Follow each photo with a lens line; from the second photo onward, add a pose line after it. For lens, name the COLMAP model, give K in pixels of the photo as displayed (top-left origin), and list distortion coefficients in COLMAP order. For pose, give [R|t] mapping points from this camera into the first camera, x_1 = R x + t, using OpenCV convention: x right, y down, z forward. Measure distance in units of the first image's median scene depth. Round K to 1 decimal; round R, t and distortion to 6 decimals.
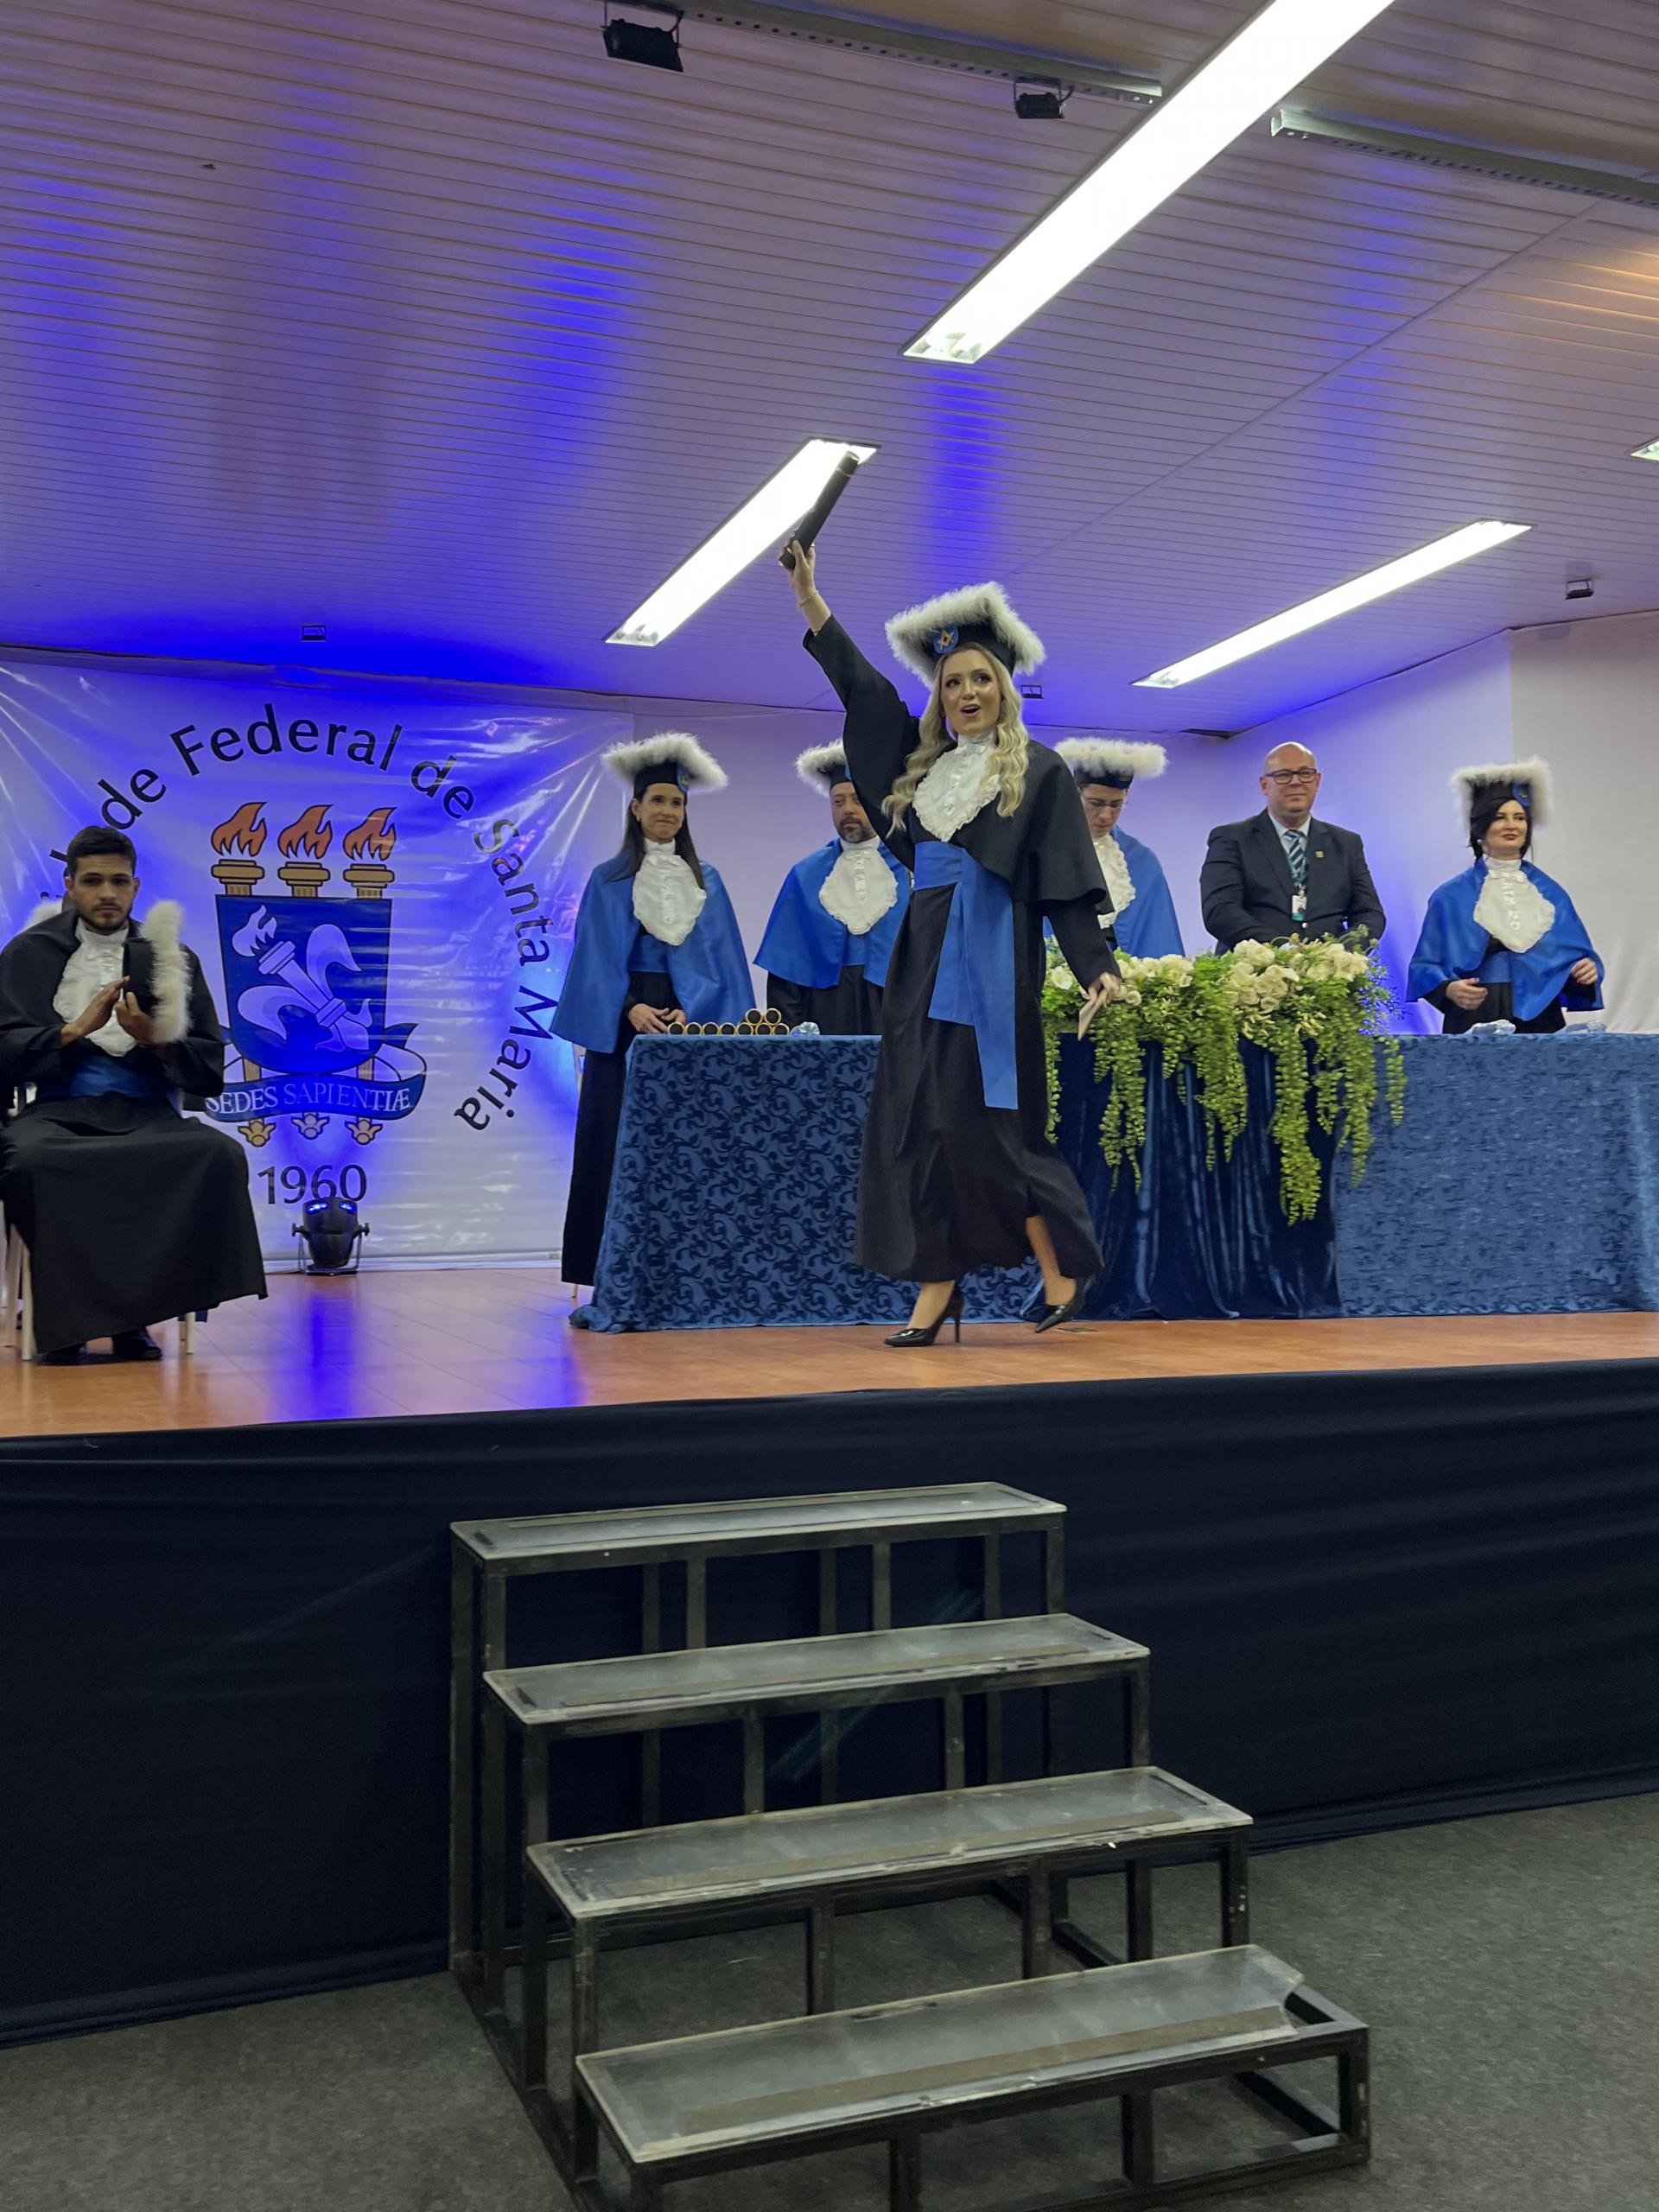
lens RADIAL K [[2044.7, 0, 816.9], [0, 2044.7, 1100.2], [0, 0, 1]] dist [0.092875, -0.118907]
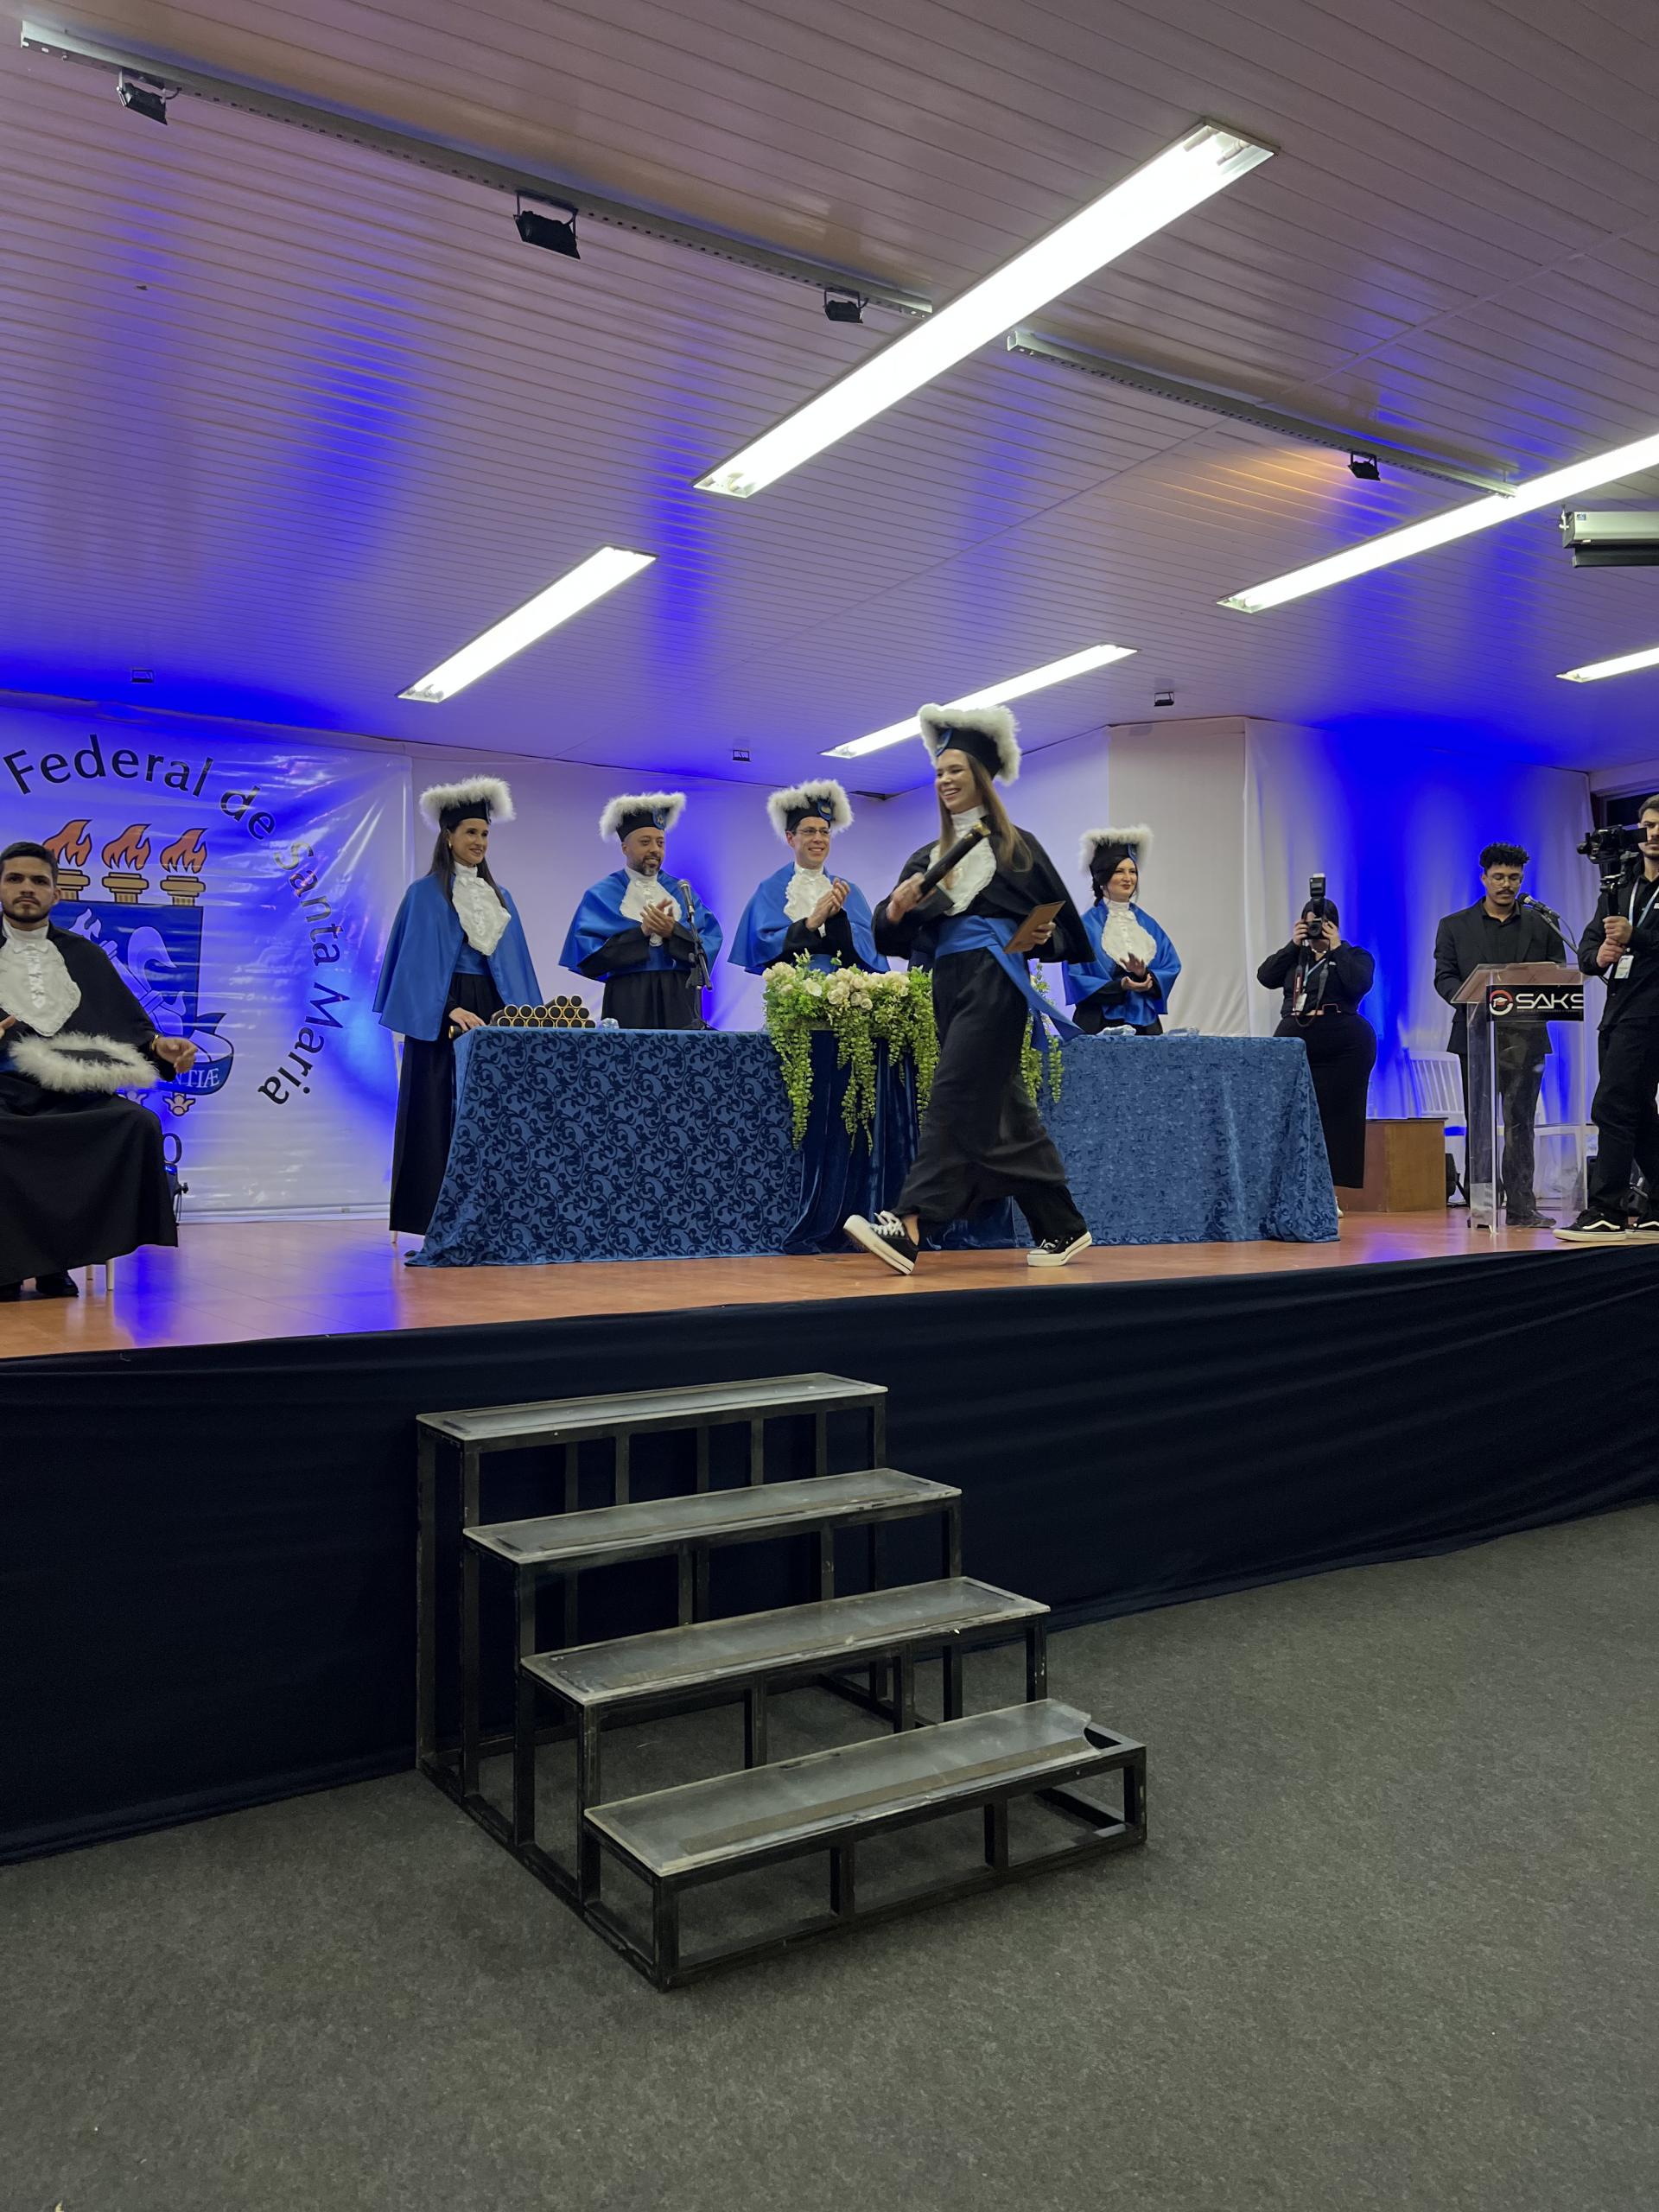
lens RADIAL K [[1677.9, 0, 818.3], [0, 1677.9, 1116.3], [0, 0, 1]] dist [0.085088, -0.109563]
pose [[0.980362, 0.003884, 0.197170, -0.085562], [-0.007834, 0.999784, 0.019257, 0.000857], [-0.197052, -0.020424, 0.980180, -0.032371]]
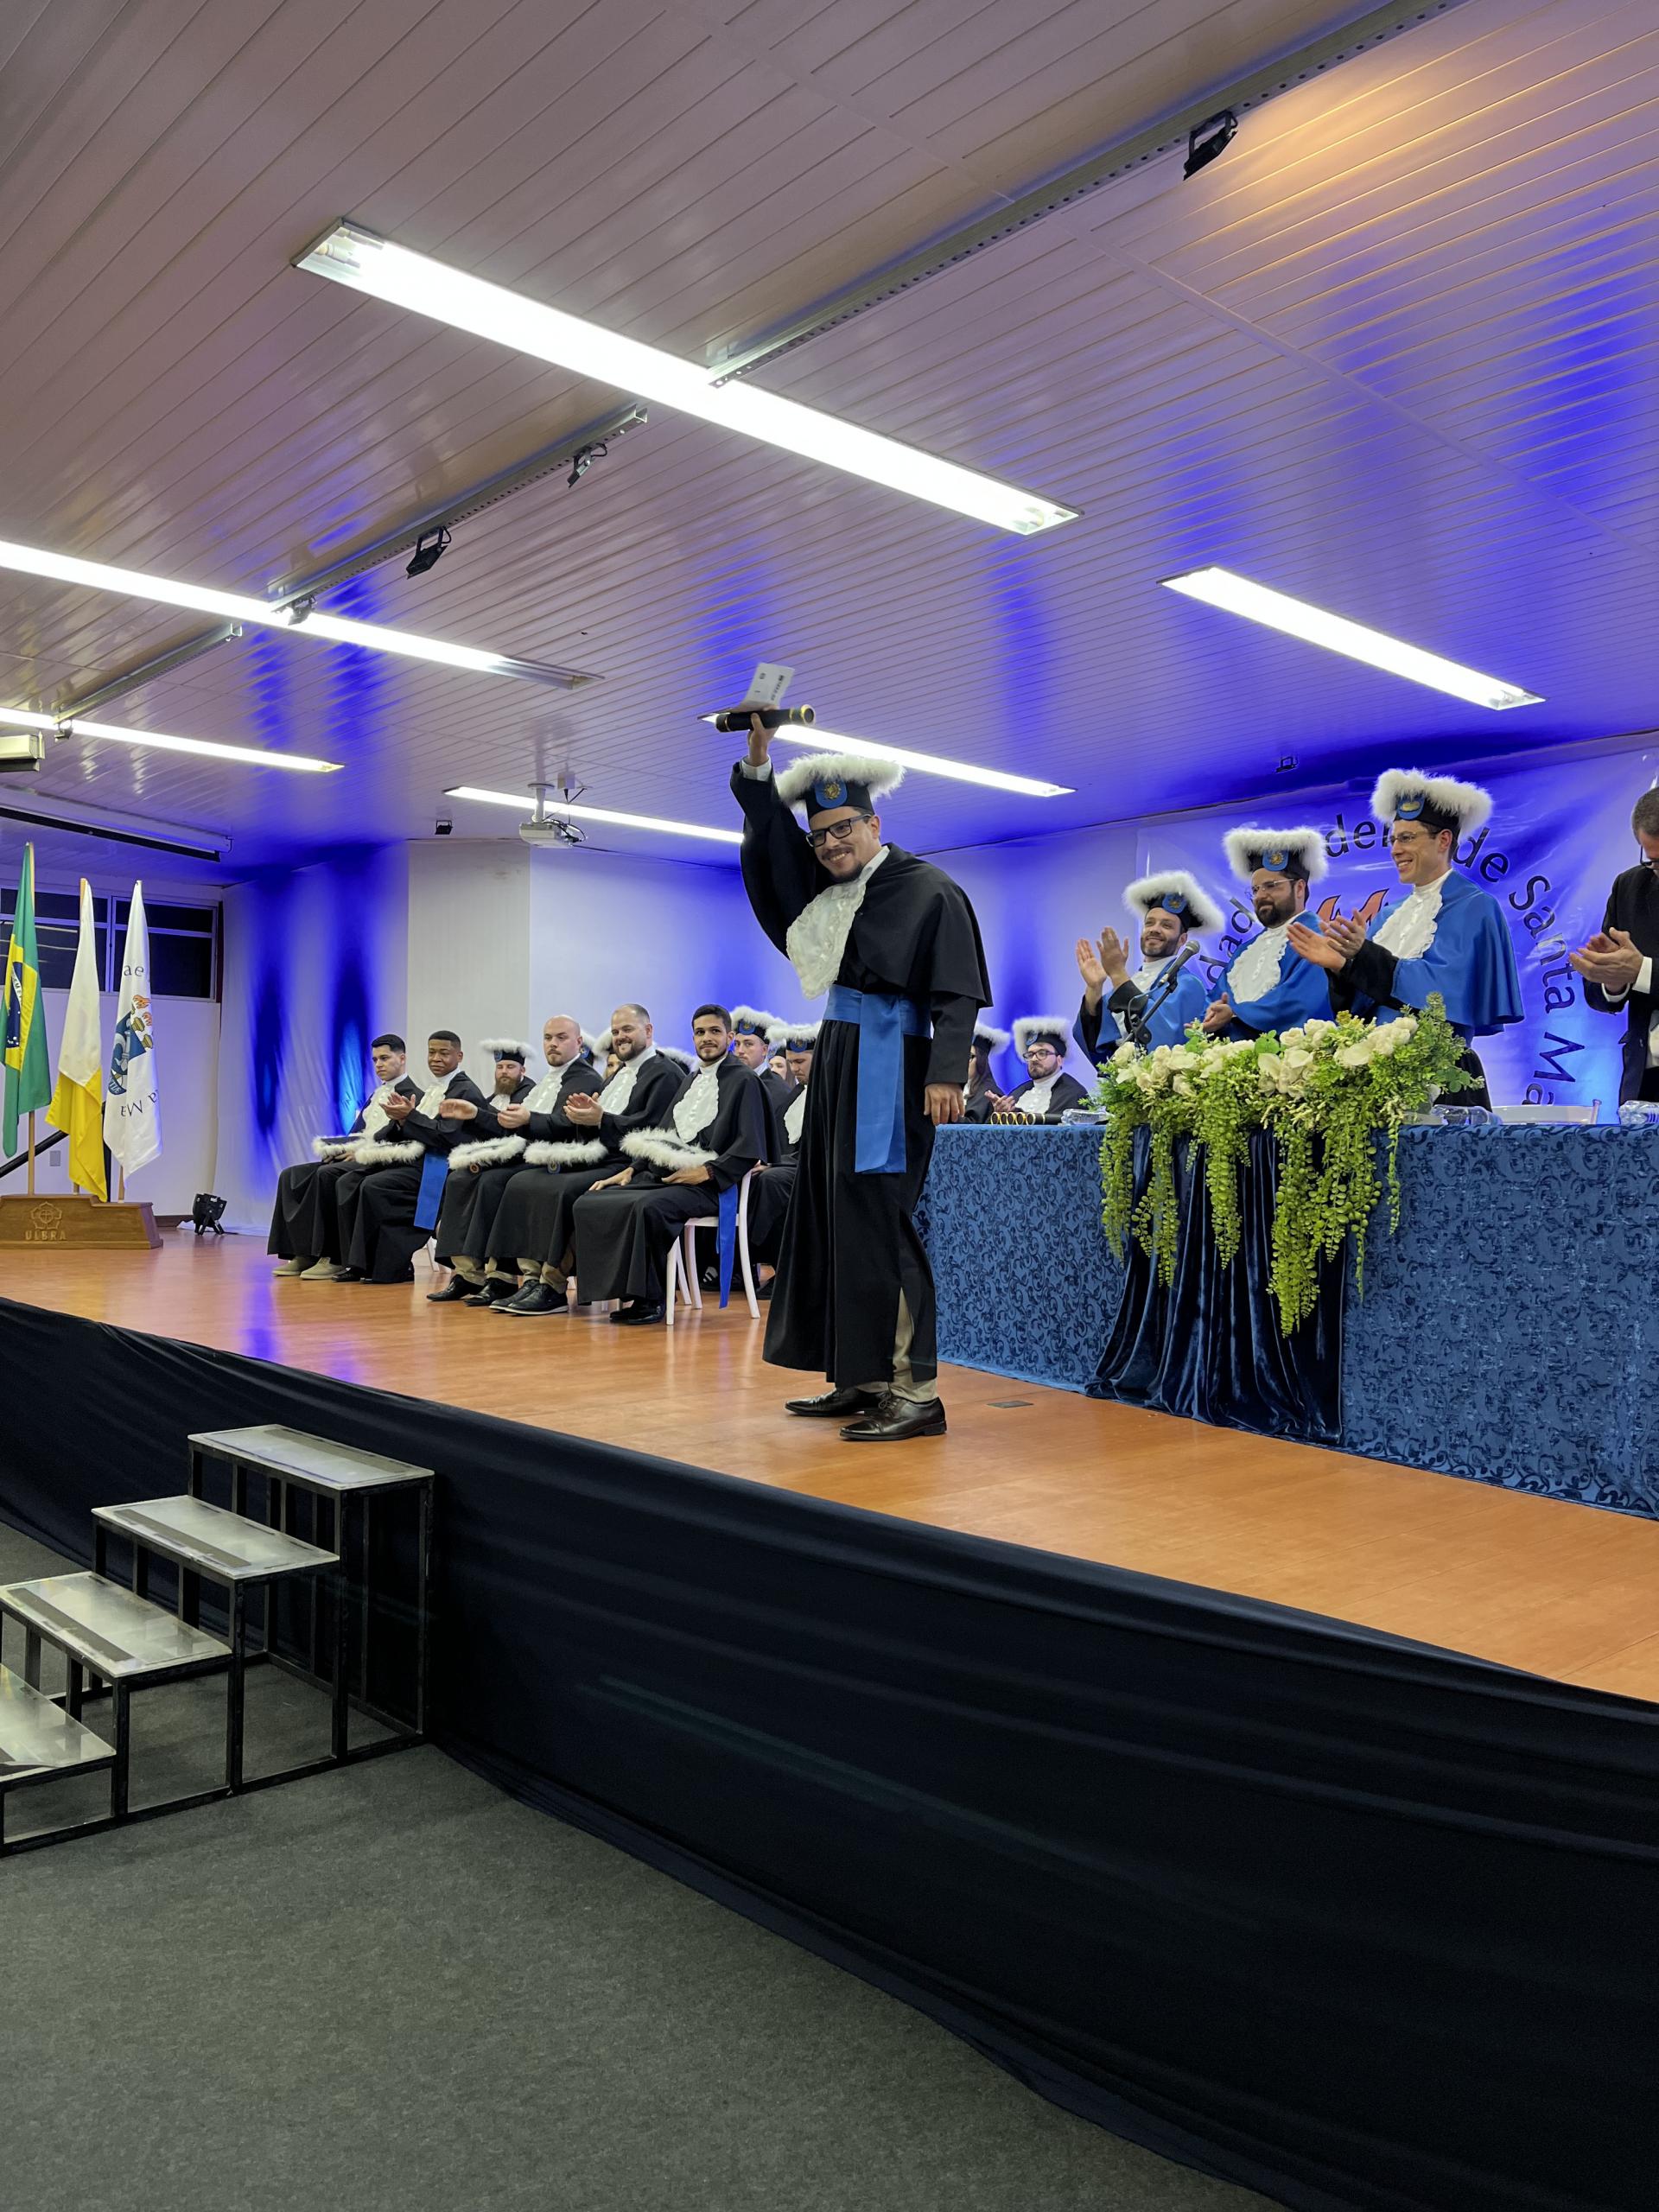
lens RADIAL K [[1672.8, 0, 809.9], [0, 1672.8, 1093.8], [0, 0, 1]] dist [0.074724, -0.112242]
pose [[0.355750, -0.009484, -0.934533, 0.876848], [0.022840, 0.999738, -0.001451, -0.051761], [0.934302, -0.020829, 0.355873, 0.551460]]
